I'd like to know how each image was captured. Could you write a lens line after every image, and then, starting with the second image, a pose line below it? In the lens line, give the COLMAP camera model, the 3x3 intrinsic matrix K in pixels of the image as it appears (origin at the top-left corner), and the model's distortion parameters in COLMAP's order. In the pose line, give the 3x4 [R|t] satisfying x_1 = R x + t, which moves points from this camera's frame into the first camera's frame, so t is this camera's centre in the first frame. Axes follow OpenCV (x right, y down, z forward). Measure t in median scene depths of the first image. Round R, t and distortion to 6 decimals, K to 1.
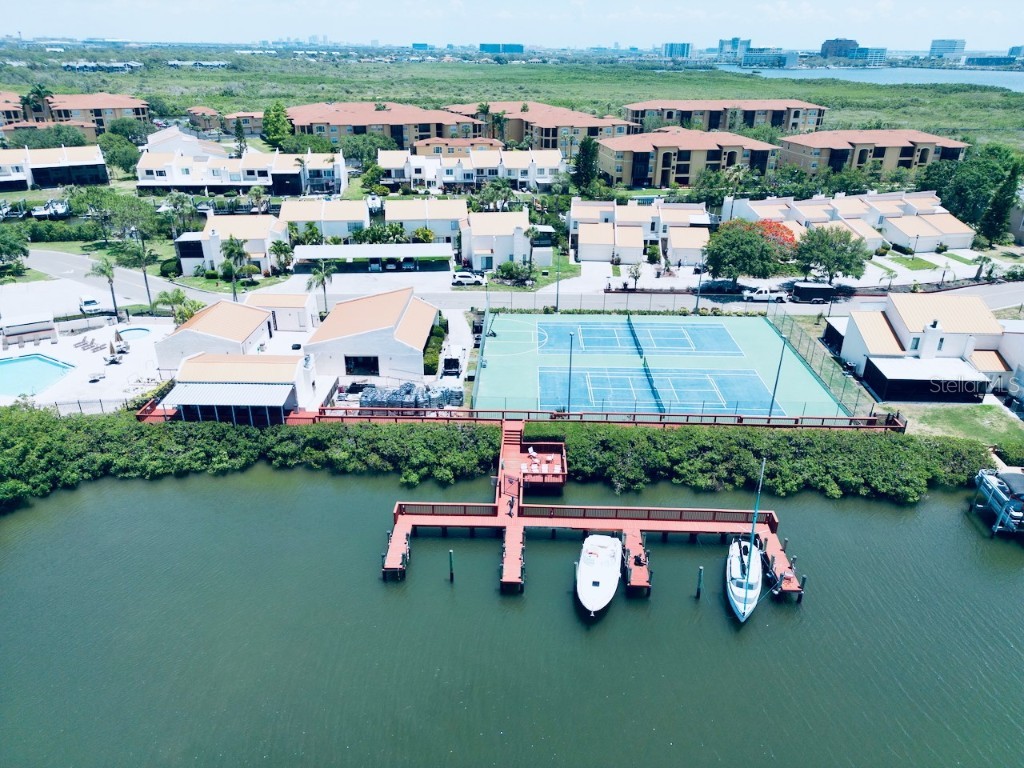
lens RADIAL K [[711.0, 0, 512.0], [0, 711.0, 384.0], [0, 0, 1]] dist [0.048699, -0.047243]
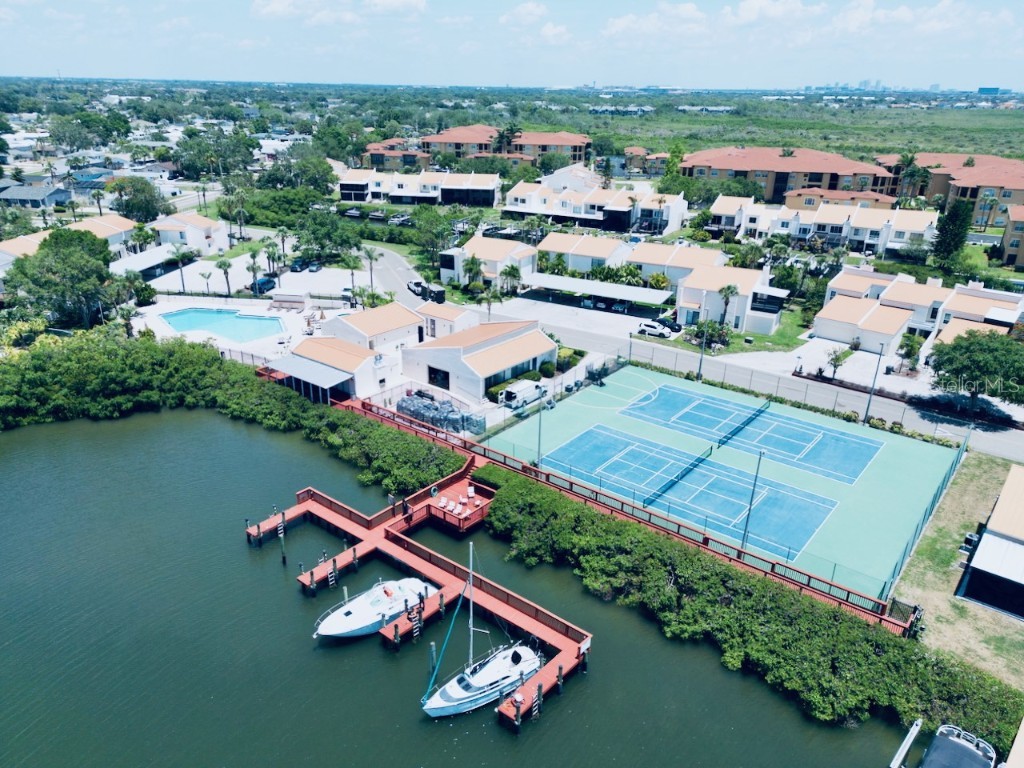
lens RADIAL K [[730.8, 0, 512.0], [0, 730.8, 384.0], [0, 0, 1]] dist [0.052146, -0.048183]
pose [[0.789618, 0.227410, -0.569902, 0.365889], [-0.262834, 0.964618, 0.020749, -0.049593], [0.554456, 0.133406, 0.821451, 0.109814]]
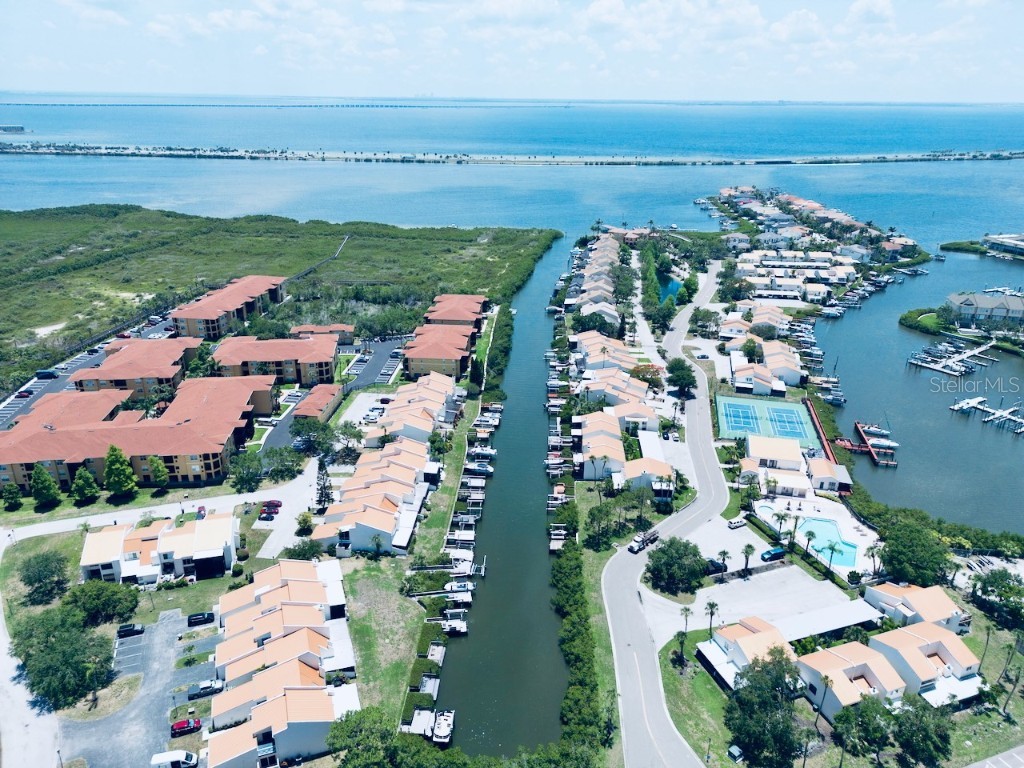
lens RADIAL K [[711.0, 0, 512.0], [0, 711.0, 384.0], [0, 0, 1]] dist [0.048699, -0.047243]
pose [[0.207287, -0.361679, 0.908967, -2.081782], [0.413940, 0.874299, 0.253487, -1.046800], [-0.886389, 0.323713, 0.330944, 0.695670]]
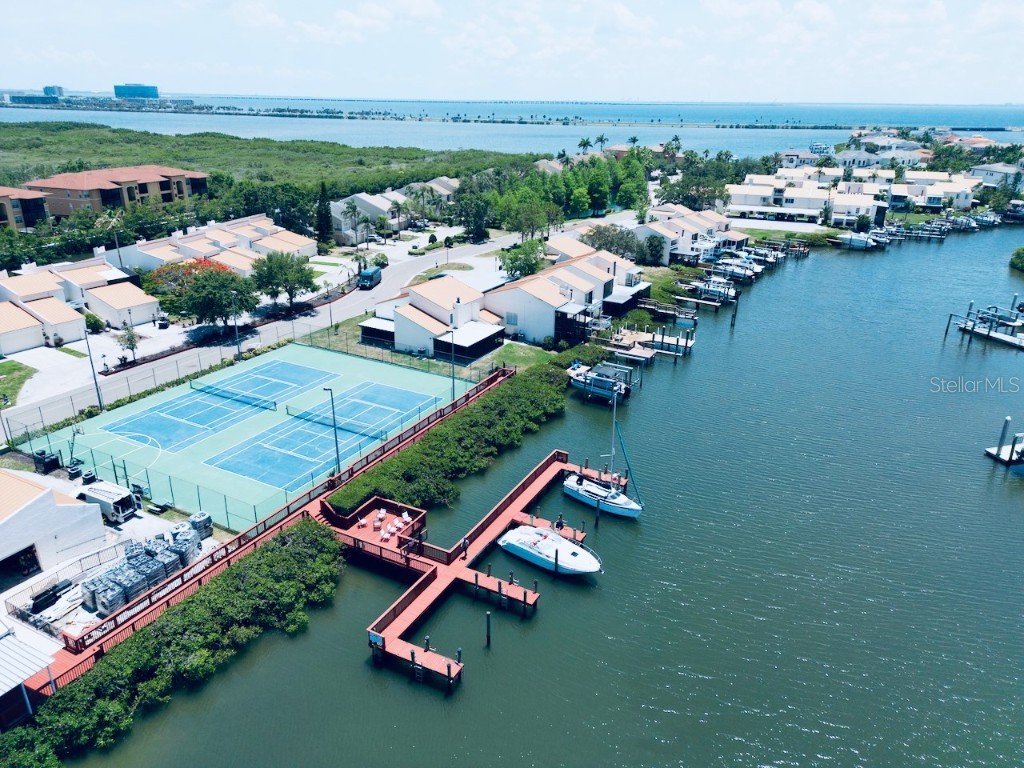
lens RADIAL K [[705.6, 0, 494.5], [0, 705.6, 408.0], [0, 0, 1]] dist [0.074970, -0.050762]
pose [[0.458897, -0.354963, 0.814503, -0.345749], [0.371584, 0.909380, 0.186957, -0.083091], [-0.807056, 0.216862, 0.549210, 0.200957]]
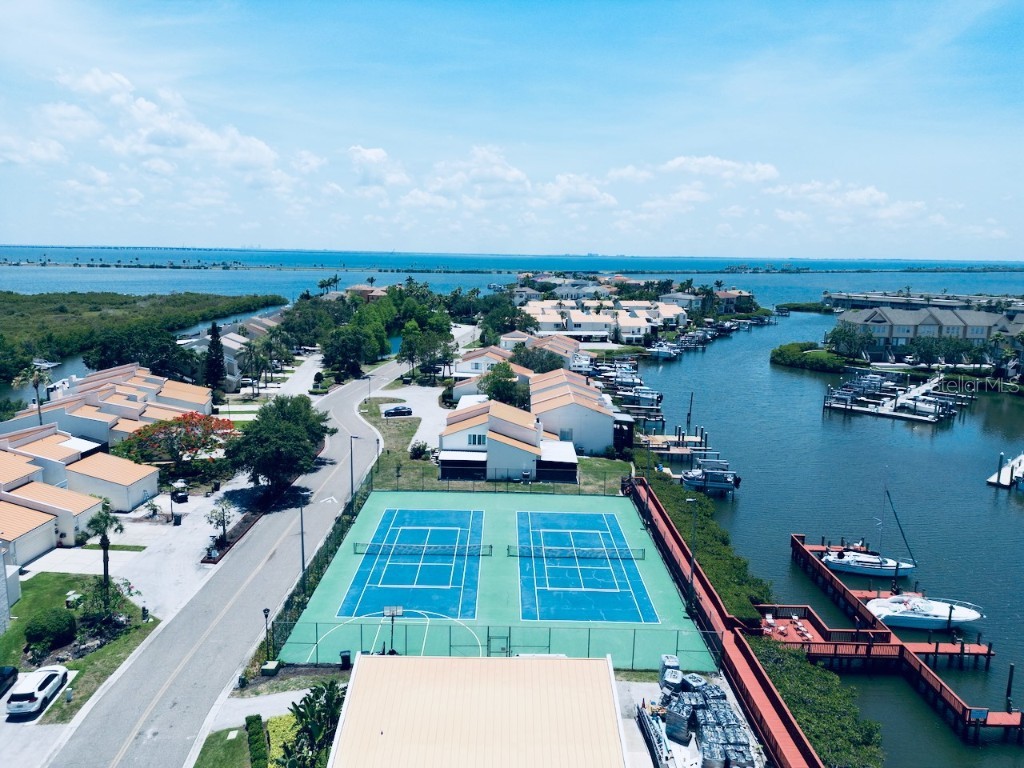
lens RADIAL K [[730.8, 0, 512.0], [0, 730.8, 384.0], [0, 0, 1]] dist [0.052146, -0.048183]
pose [[-0.023440, -0.185296, 0.982403, -0.473219], [0.413487, 0.892886, 0.178278, -0.274015], [-0.910208, 0.410390, 0.055688, 0.665519]]
